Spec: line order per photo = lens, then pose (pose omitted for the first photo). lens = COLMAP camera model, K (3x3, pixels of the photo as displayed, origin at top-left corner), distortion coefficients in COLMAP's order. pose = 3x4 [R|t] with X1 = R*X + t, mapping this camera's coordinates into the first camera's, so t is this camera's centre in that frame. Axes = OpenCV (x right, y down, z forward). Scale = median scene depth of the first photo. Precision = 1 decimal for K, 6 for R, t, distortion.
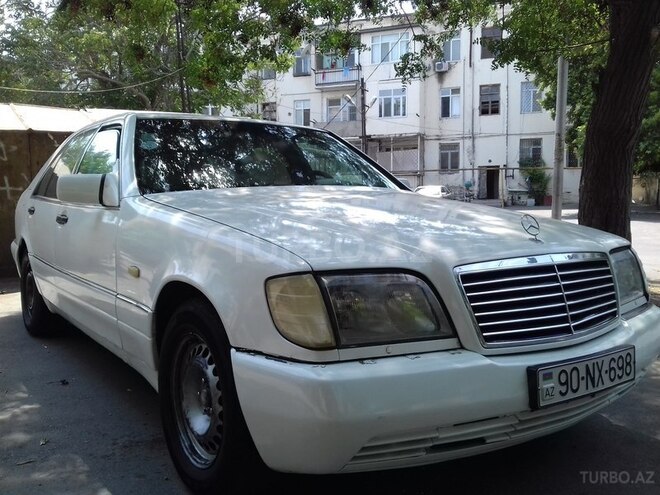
lens RADIAL K [[617.1, 0, 330.0], [0, 617.1, 247.5], [0, 0, 1]] dist [0.100859, -0.192685]
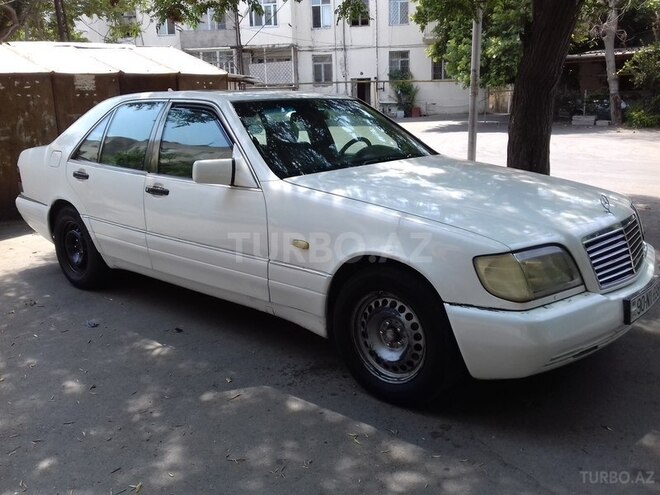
lens RADIAL K [[617.1, 0, 330.0], [0, 617.1, 247.5], [0, 0, 1]] dist [0.100859, -0.192685]
pose [[0.973440, -0.066299, 0.219131, -0.037988], [0.033712, 0.988227, 0.149234, -0.010149], [-0.226445, -0.137883, 0.964215, -0.017444]]
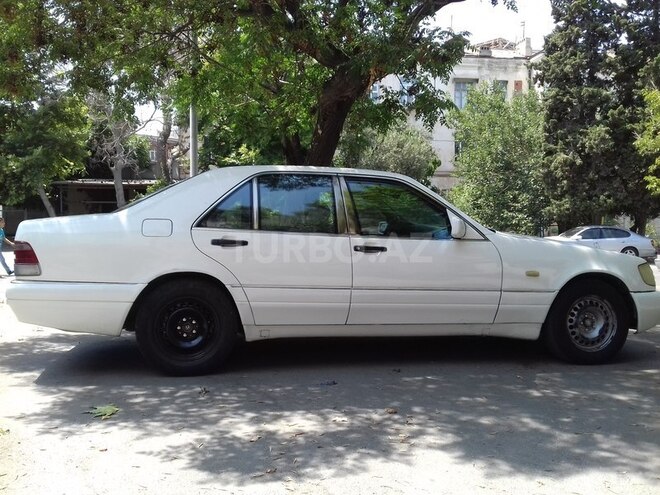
lens RADIAL K [[617.1, 0, 330.0], [0, 617.1, 247.5], [0, 0, 1]] dist [0.100859, -0.192685]
pose [[0.414371, -0.012950, 0.910016, -0.162788], [0.059106, 0.998171, -0.012709, -0.003814], [-0.908187, 0.059054, 0.414379, 0.054125]]
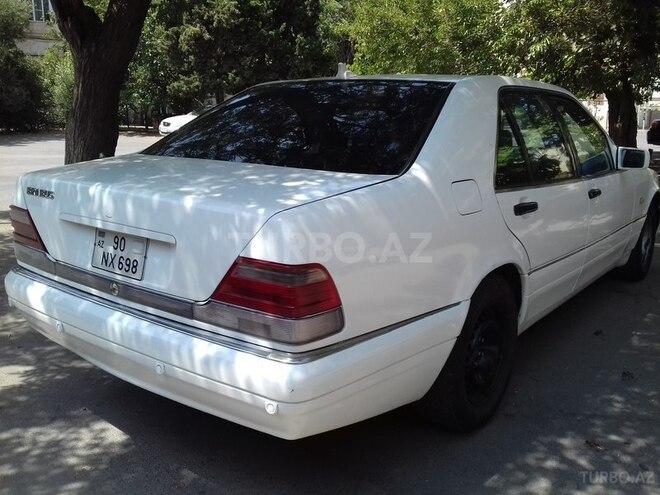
lens RADIAL K [[617.1, 0, 330.0], [0, 617.1, 247.5], [0, 0, 1]] dist [0.100859, -0.192685]
pose [[-0.292726, -0.211241, 0.932571, -0.127140], [0.068771, 0.968116, 0.240879, -0.023538], [-0.953720, 0.134646, -0.268866, 0.167606]]
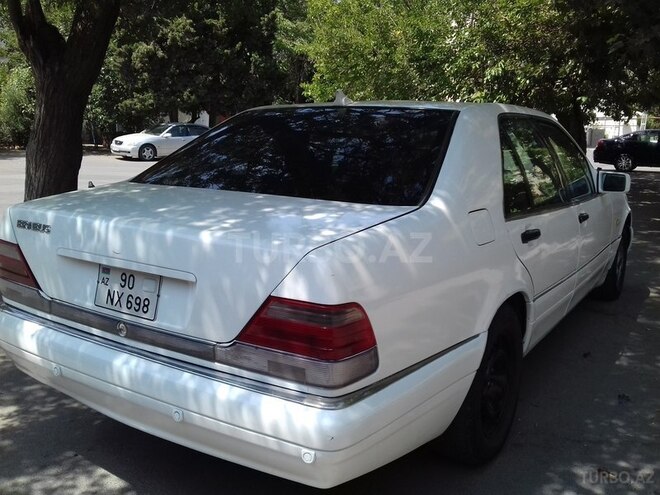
lens RADIAL K [[617.1, 0, 330.0], [0, 617.1, 247.5], [0, 0, 1]] dist [0.100859, -0.192685]
pose [[-0.366627, -0.181956, 0.912402, -0.122256], [0.063964, 0.973439, 0.219831, -0.025311], [-0.928167, 0.138956, -0.345250, 0.173642]]
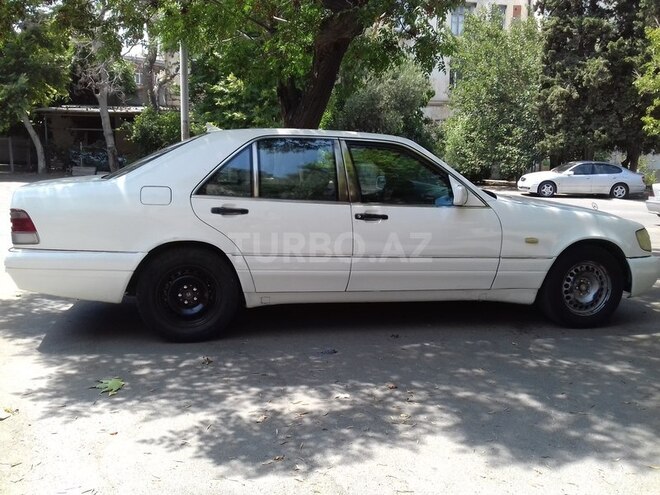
lens RADIAL K [[617.1, 0, 330.0], [0, 617.1, 247.5], [0, 0, 1]] dist [0.100859, -0.192685]
pose [[0.398702, -0.117821, 0.909480, -0.162710], [0.048359, 0.993034, 0.107445, -0.012441], [-0.915804, 0.001143, 0.401623, 0.056300]]
